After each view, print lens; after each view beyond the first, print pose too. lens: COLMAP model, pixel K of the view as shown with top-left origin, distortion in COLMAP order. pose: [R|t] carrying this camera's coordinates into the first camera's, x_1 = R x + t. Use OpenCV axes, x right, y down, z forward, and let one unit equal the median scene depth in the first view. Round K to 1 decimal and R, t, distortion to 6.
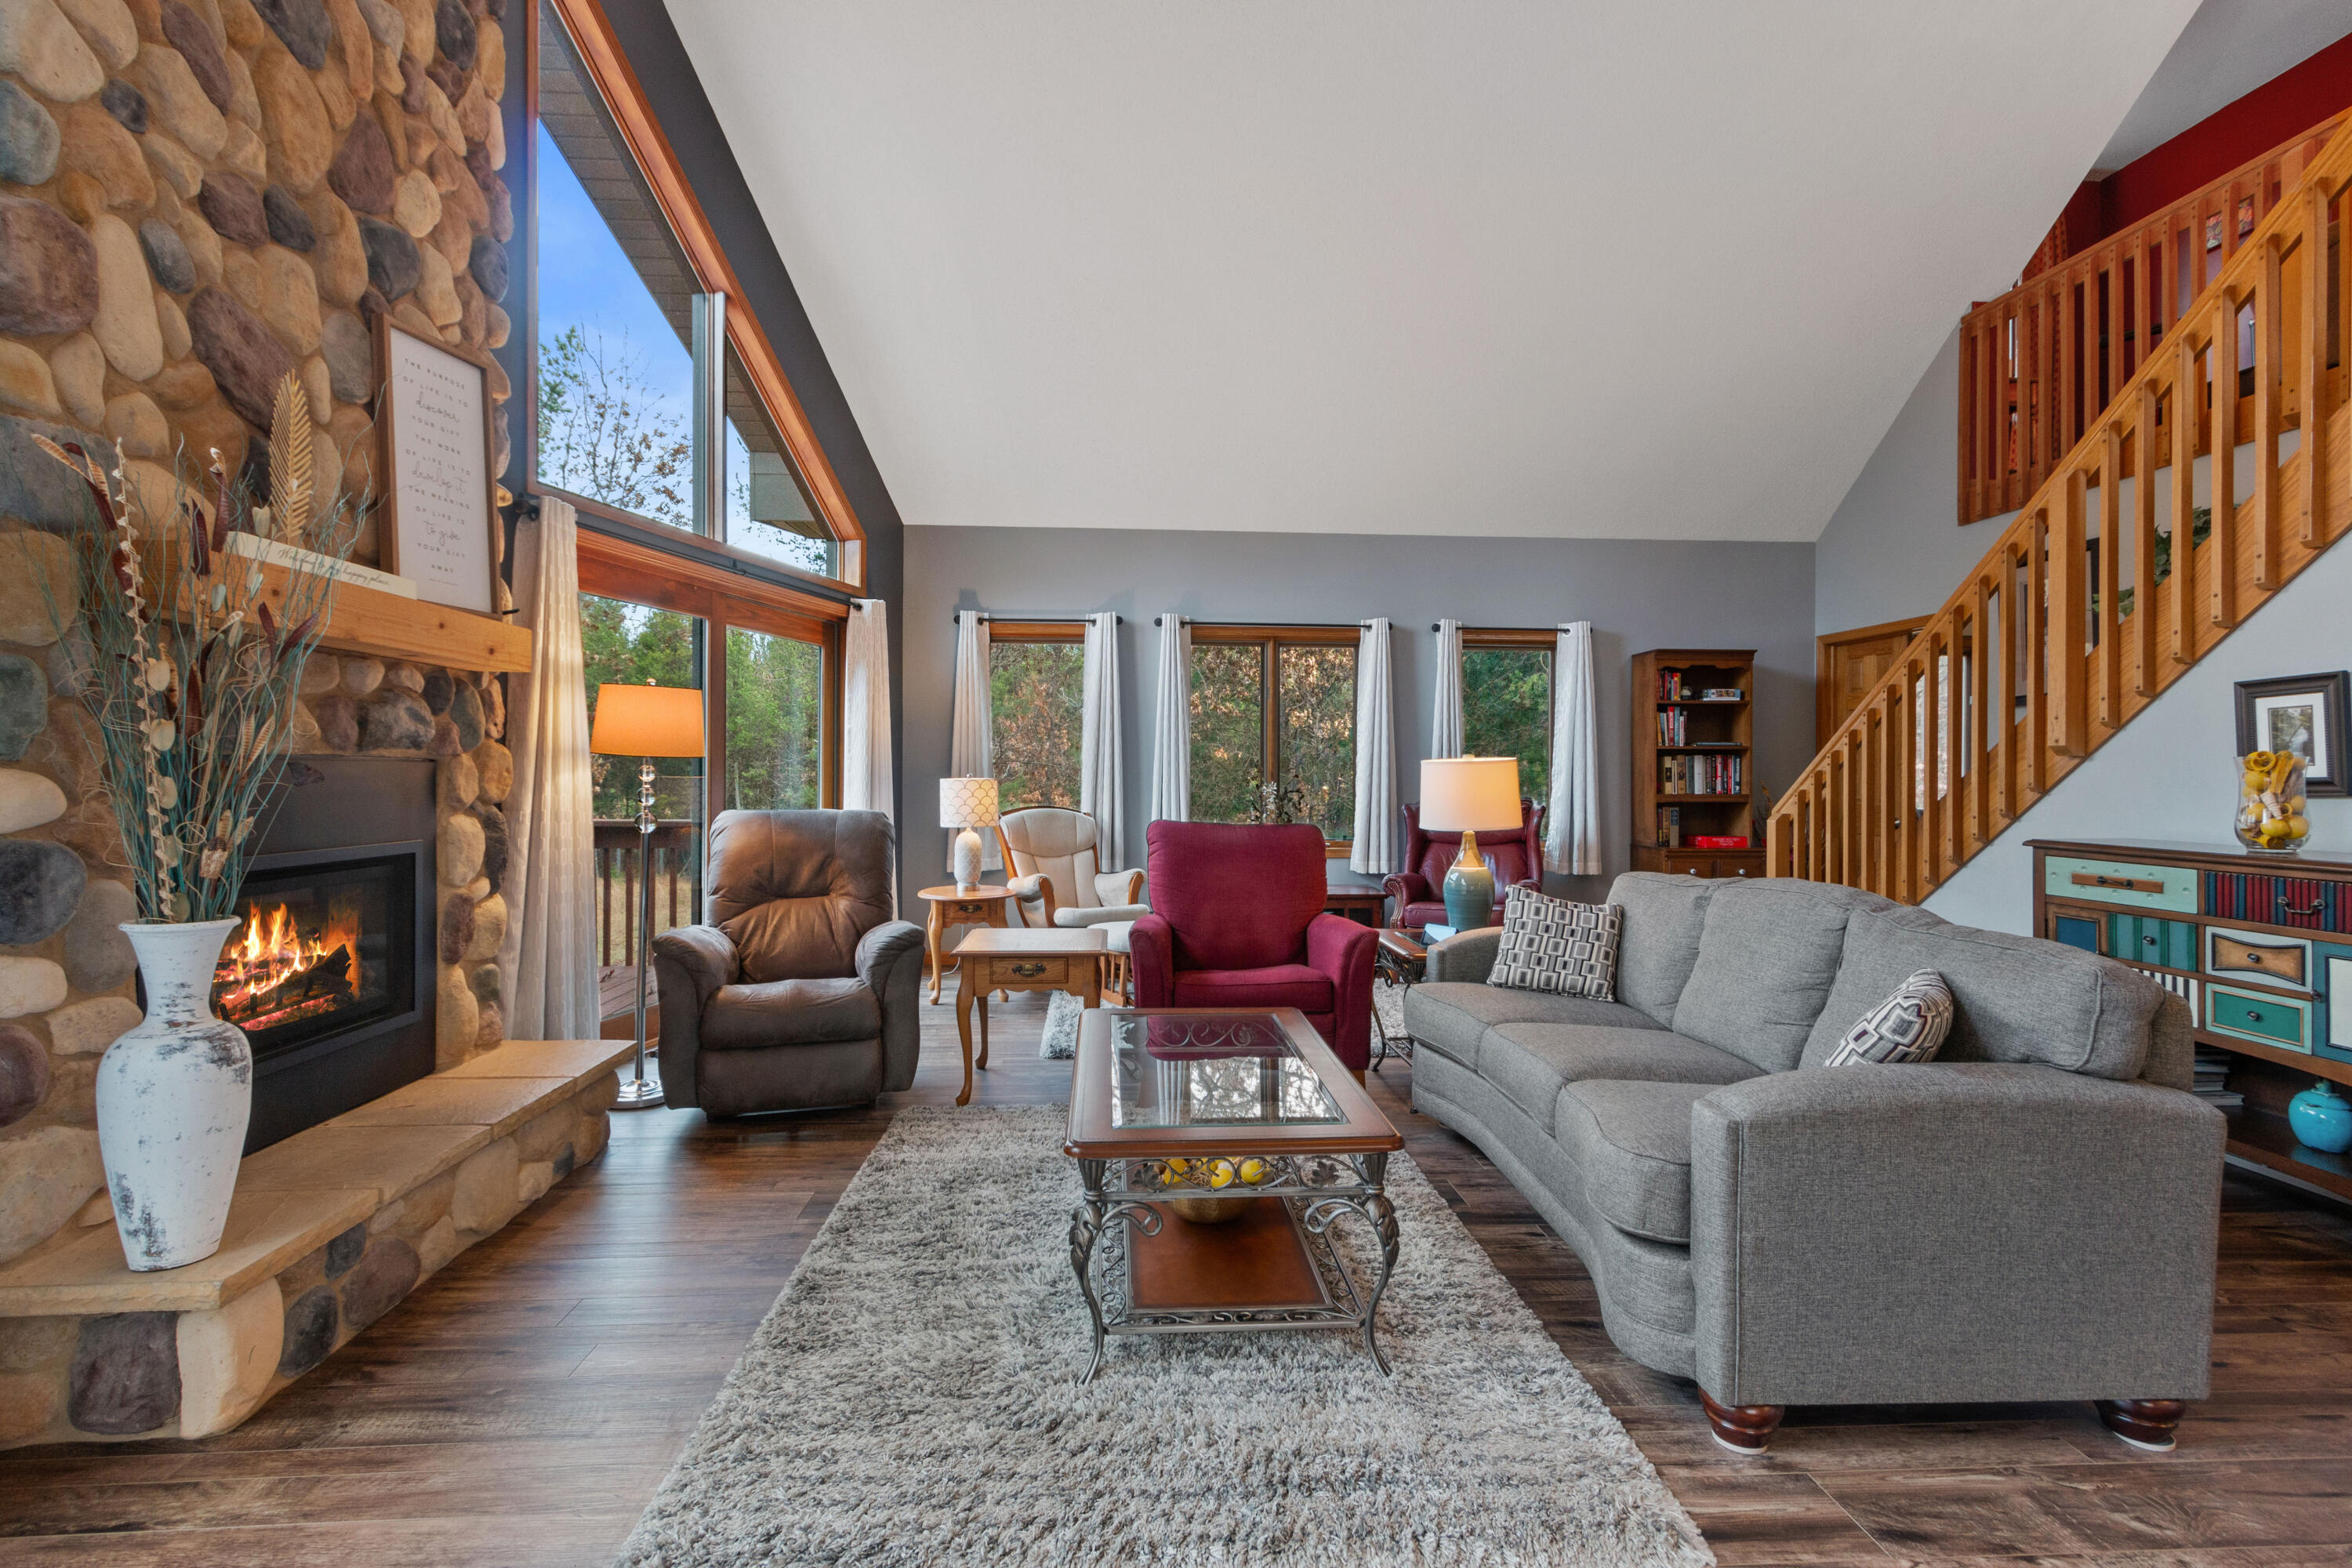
lens RADIAL K [[1089.8, 0, 1121.4], [0, 1089.8, 750.6], [0, 0, 1]] dist [0.008686, -0.001162]
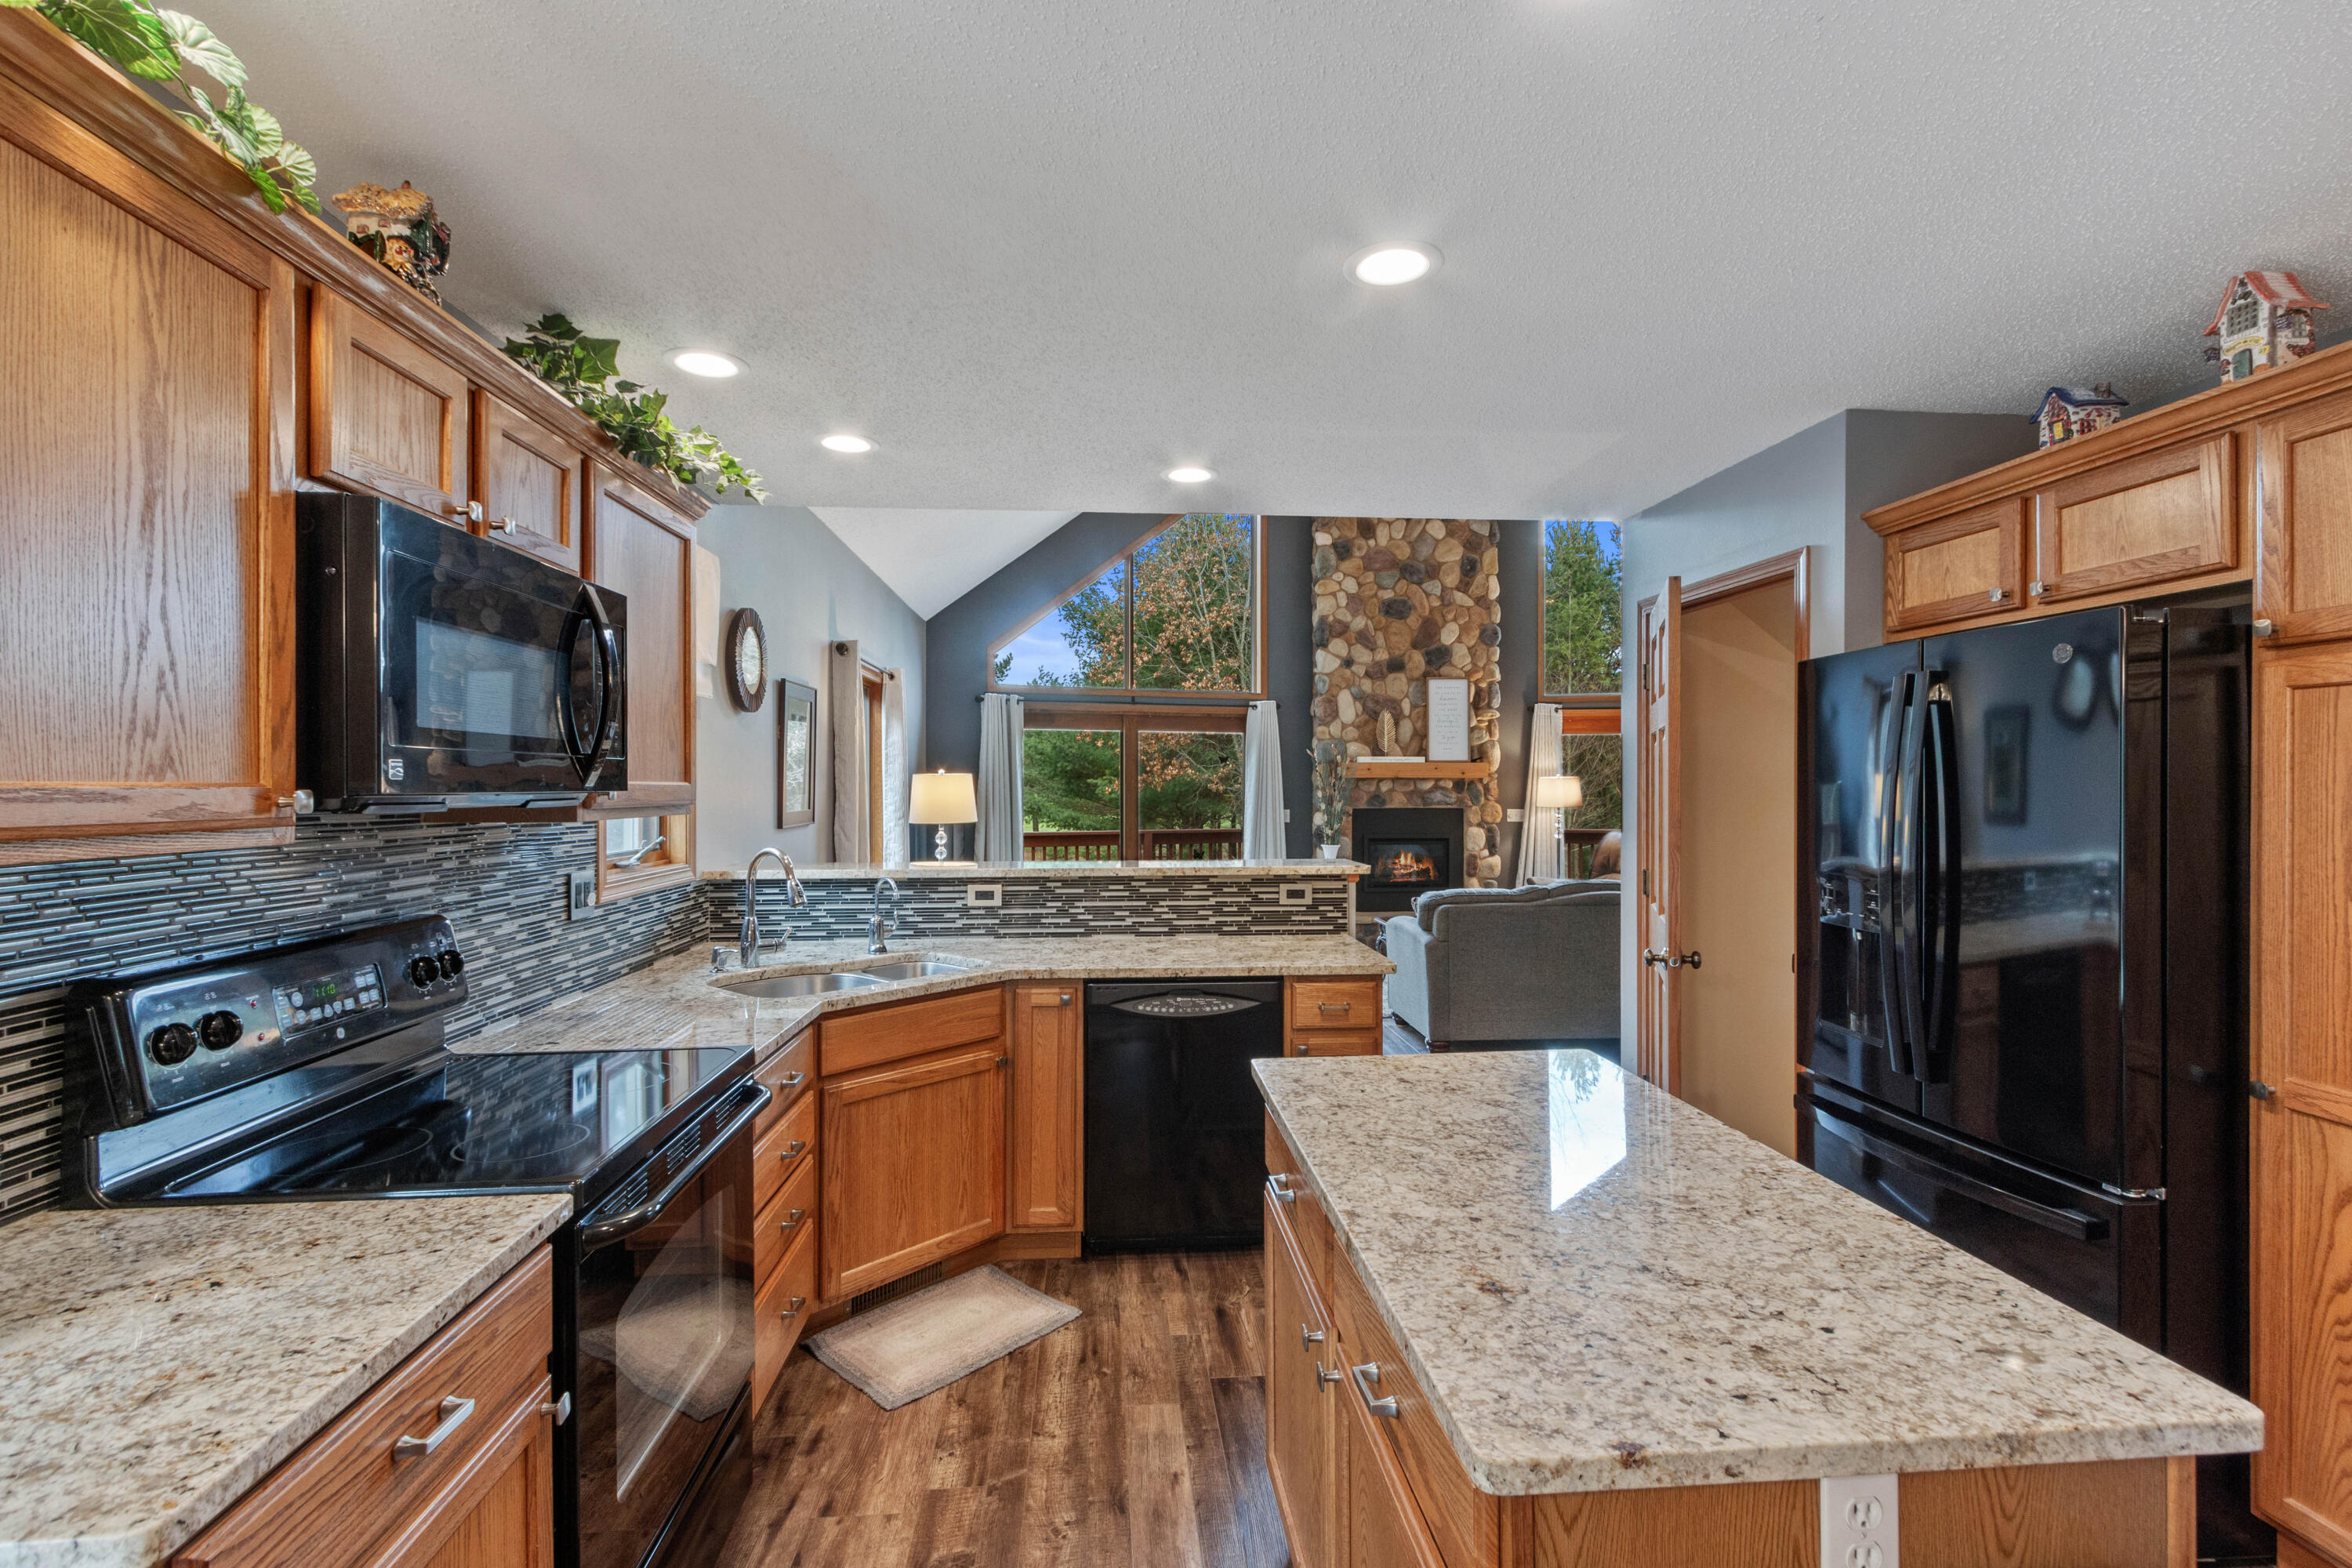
lens RADIAL K [[1089.8, 0, 1193.7], [0, 1089.8, 790.2], [0, 0, 1]] dist [0.008686, -0.001162]
pose [[0.031149, -0.001218, -0.999514, 2.217440], [0.011709, 0.999931, -0.000853, -0.045426], [0.999446, -0.011677, 0.031161, 0.139910]]
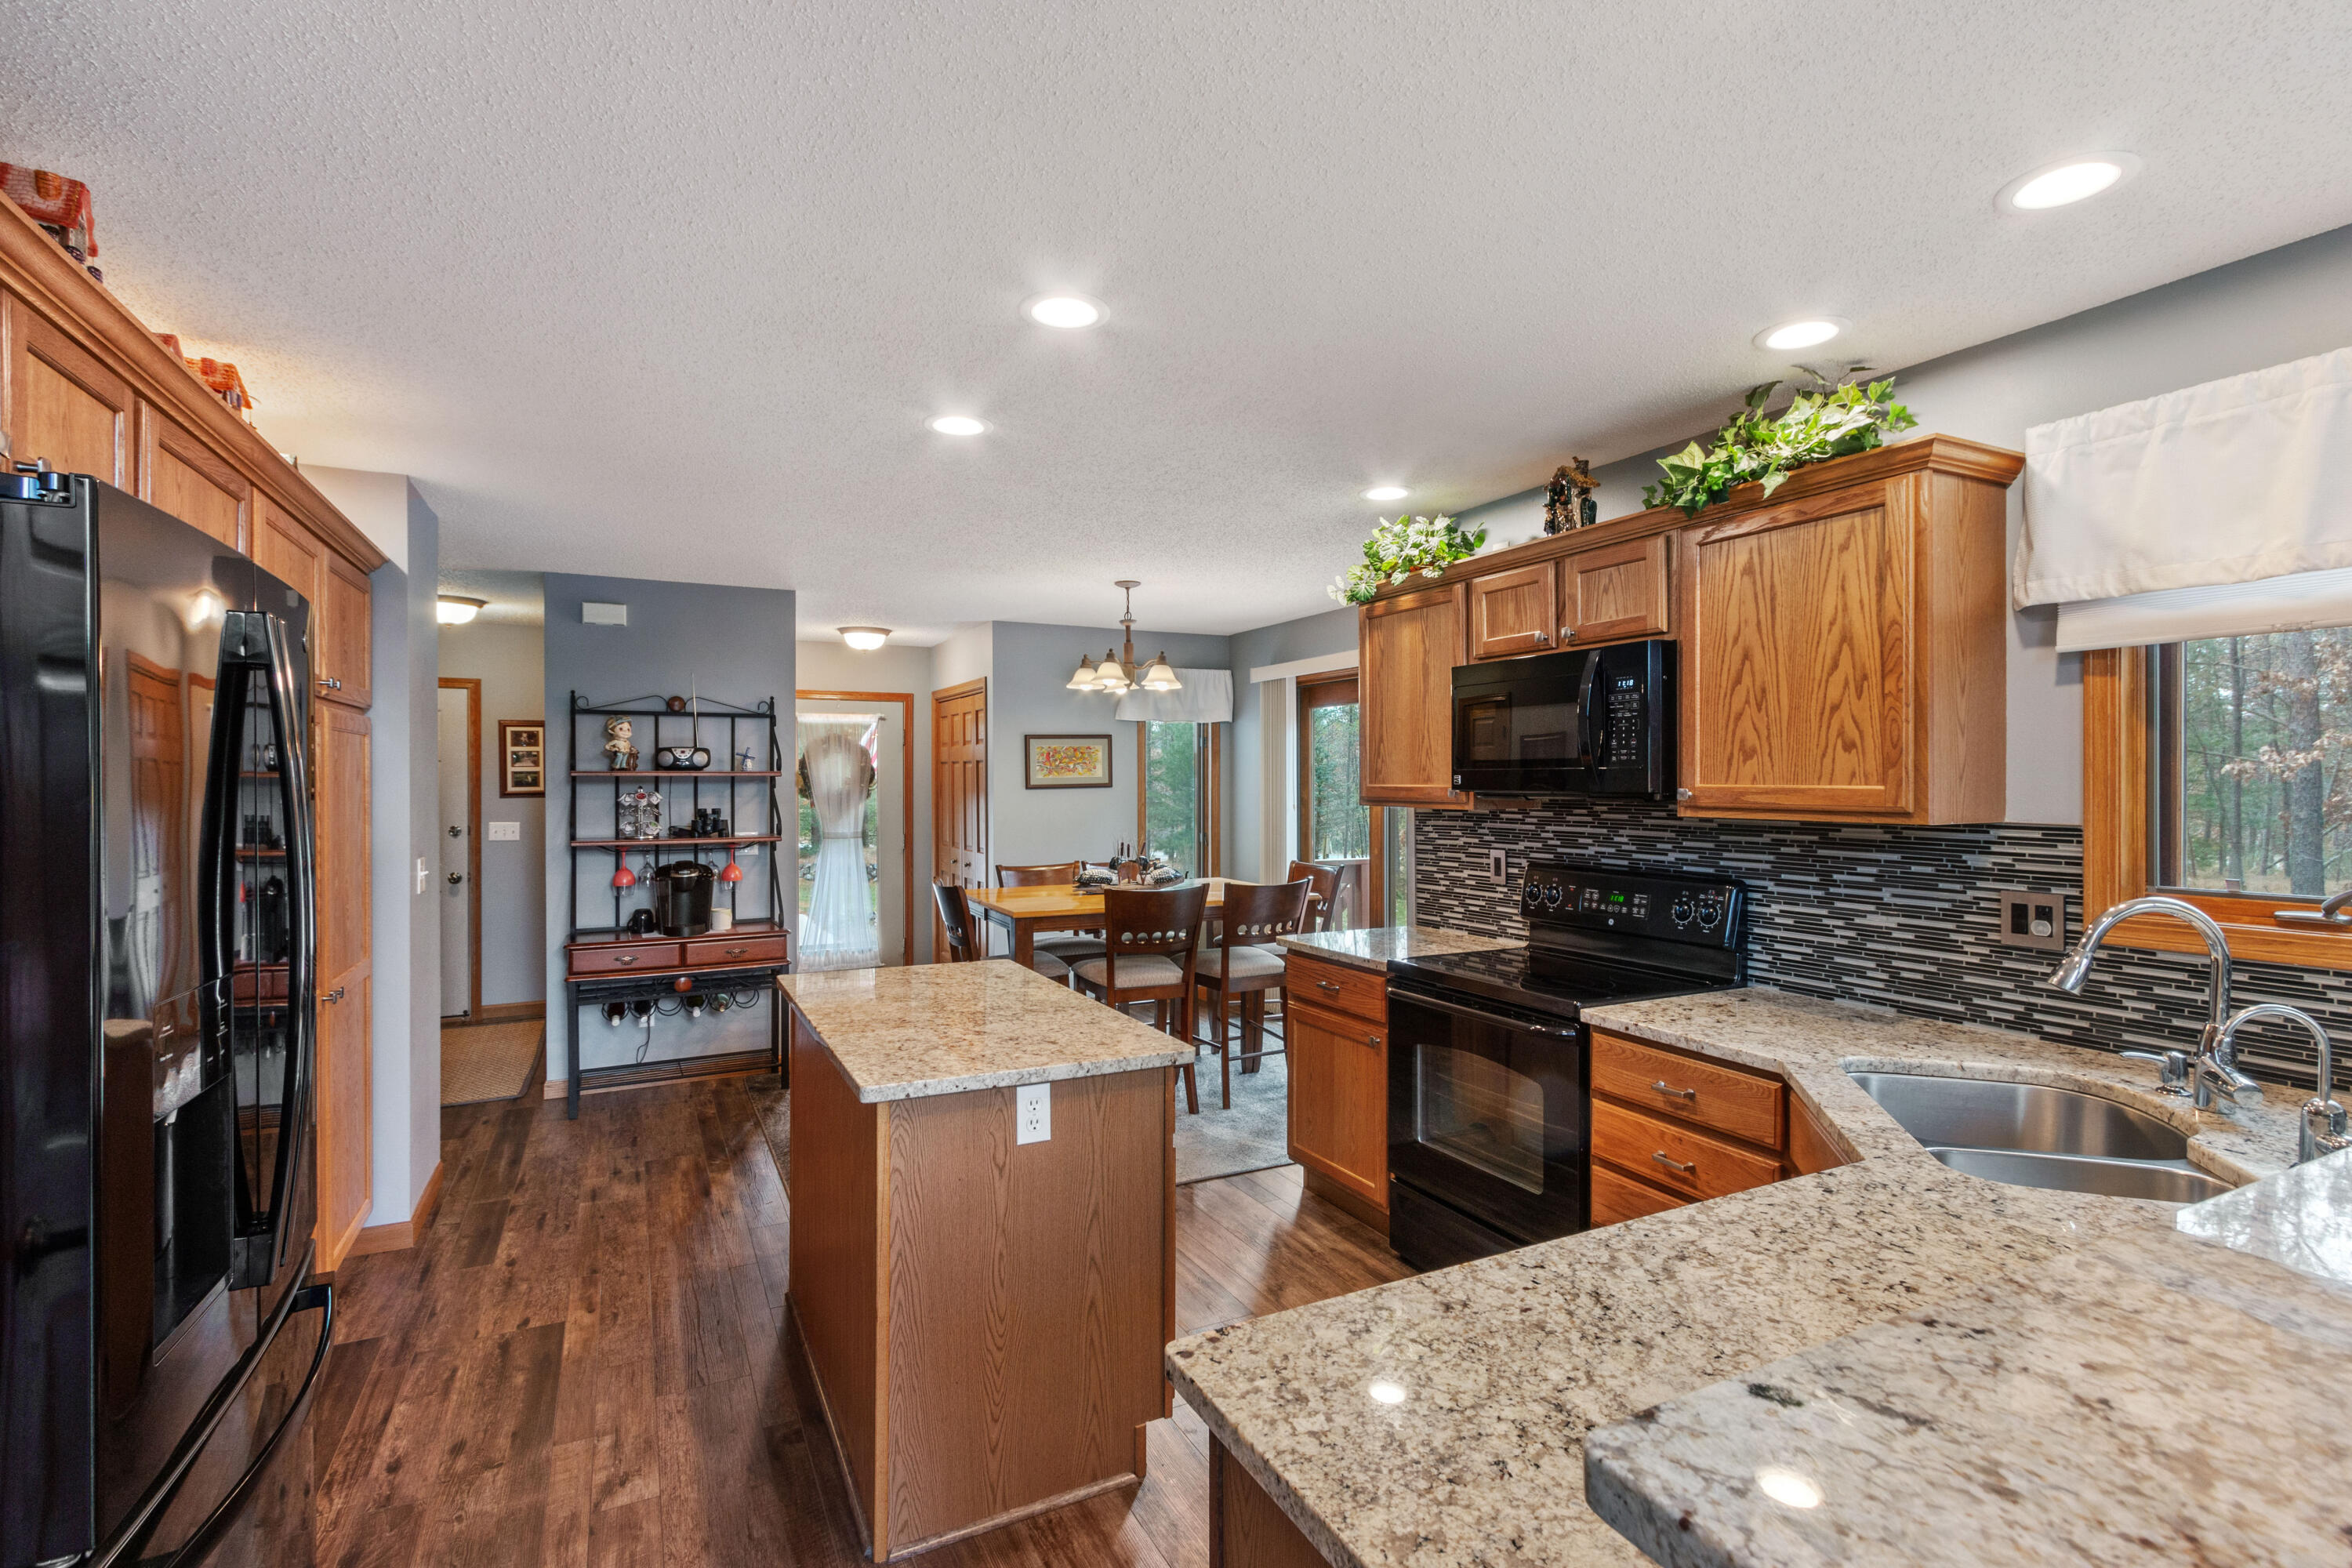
lens RADIAL K [[1089.8, 0, 1168.8], [0, 1089.8, 777.2], [0, 0, 1]] dist [0.008686, -0.001162]
pose [[-0.386130, -0.002604, 0.922441, 0.977264], [-0.011237, 0.999935, -0.001881, -0.054823], [-0.922376, -0.011091, -0.386134, 0.466781]]
